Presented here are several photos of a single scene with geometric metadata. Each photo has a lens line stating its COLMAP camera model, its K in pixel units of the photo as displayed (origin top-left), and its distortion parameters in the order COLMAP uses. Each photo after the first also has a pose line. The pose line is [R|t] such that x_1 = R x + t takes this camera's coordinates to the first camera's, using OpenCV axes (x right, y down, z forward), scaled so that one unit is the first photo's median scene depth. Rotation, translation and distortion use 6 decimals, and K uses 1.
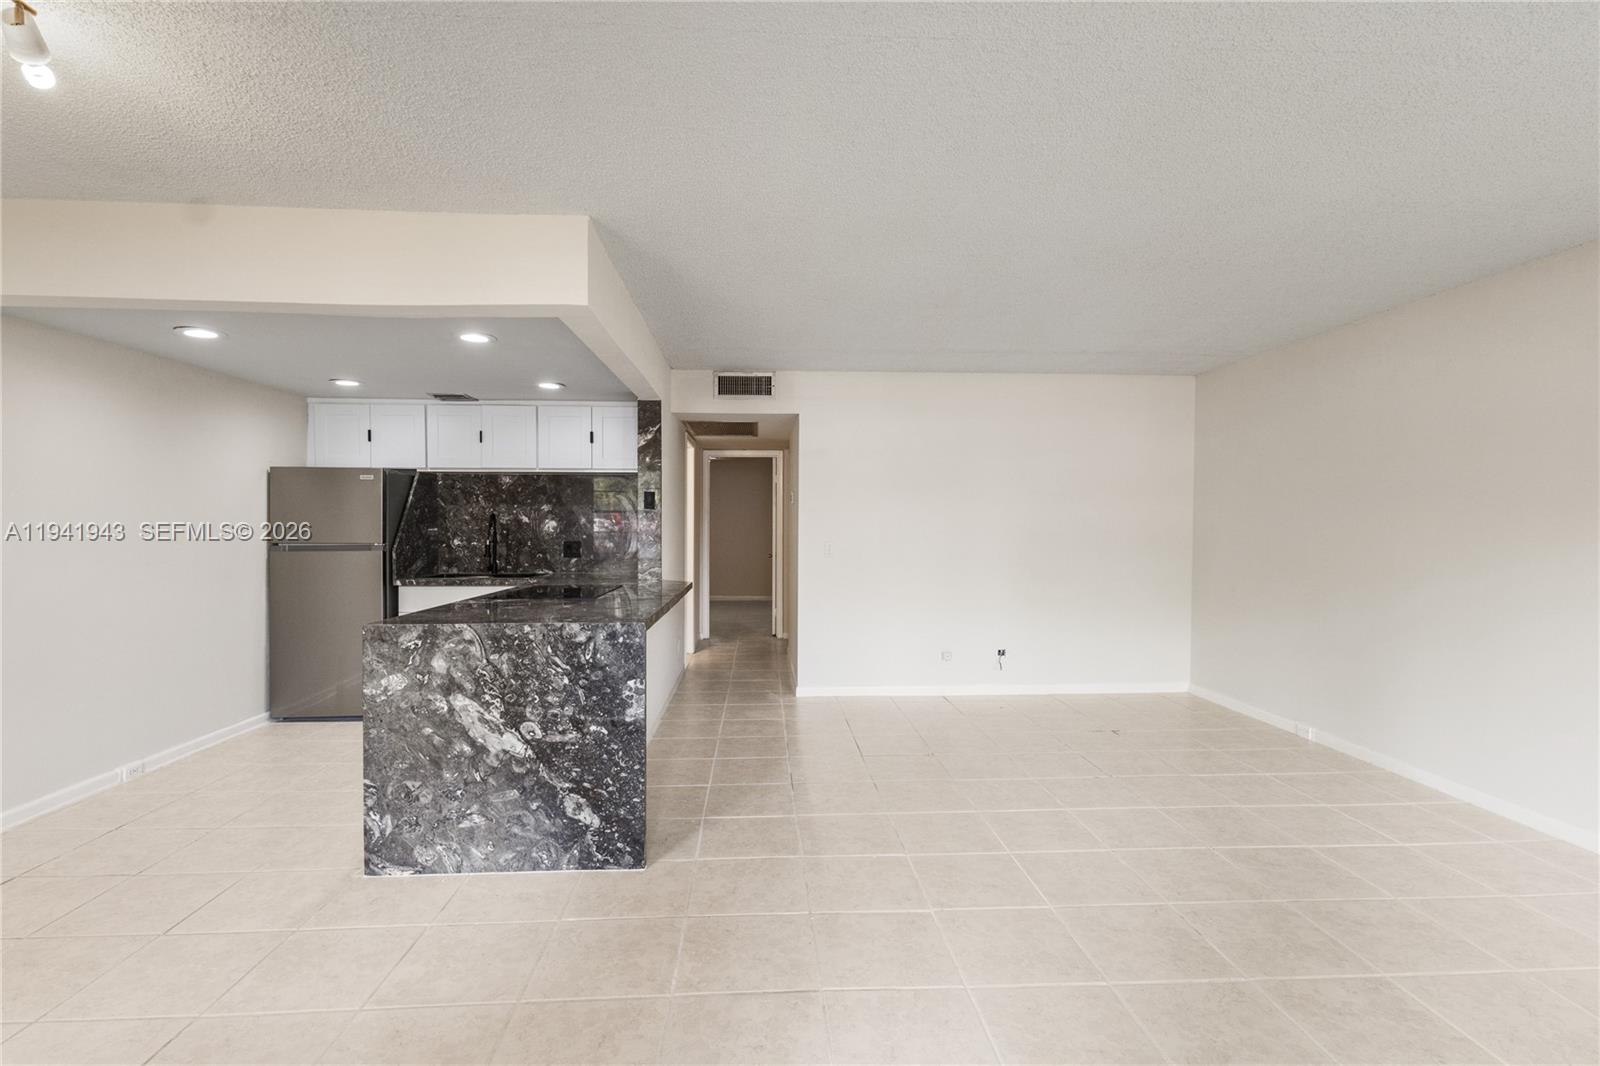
lens RADIAL K [[738.7, 0, 809.4], [0, 738.7, 528.3], [0, 0, 1]] dist [0.002835, 0.000478]
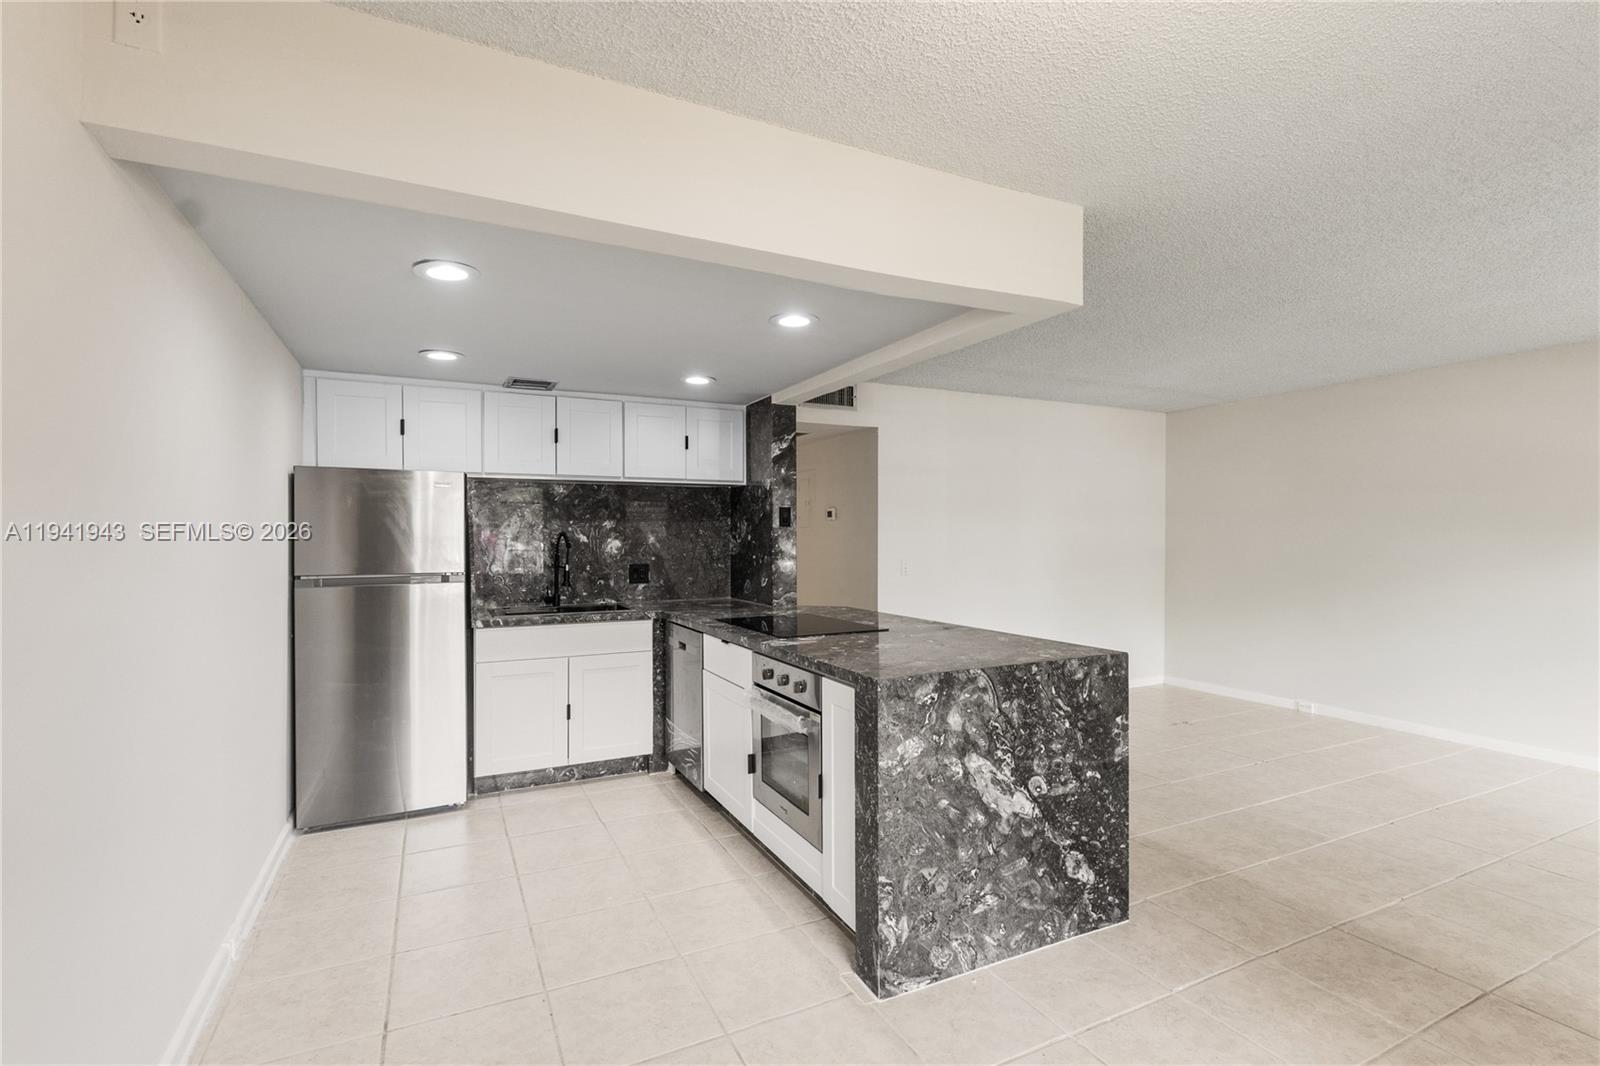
lens RADIAL K [[738.7, 0, 803.4], [0, 738.7, 536.1], [0, 0, 1]] dist [0.002835, 0.000478]
pose [[0.921171, -0.004249, 0.389134, -0.964727], [0.006972, 0.999960, -0.005586, -0.017113], [-0.389095, 0.007859, 0.921164, 0.303692]]
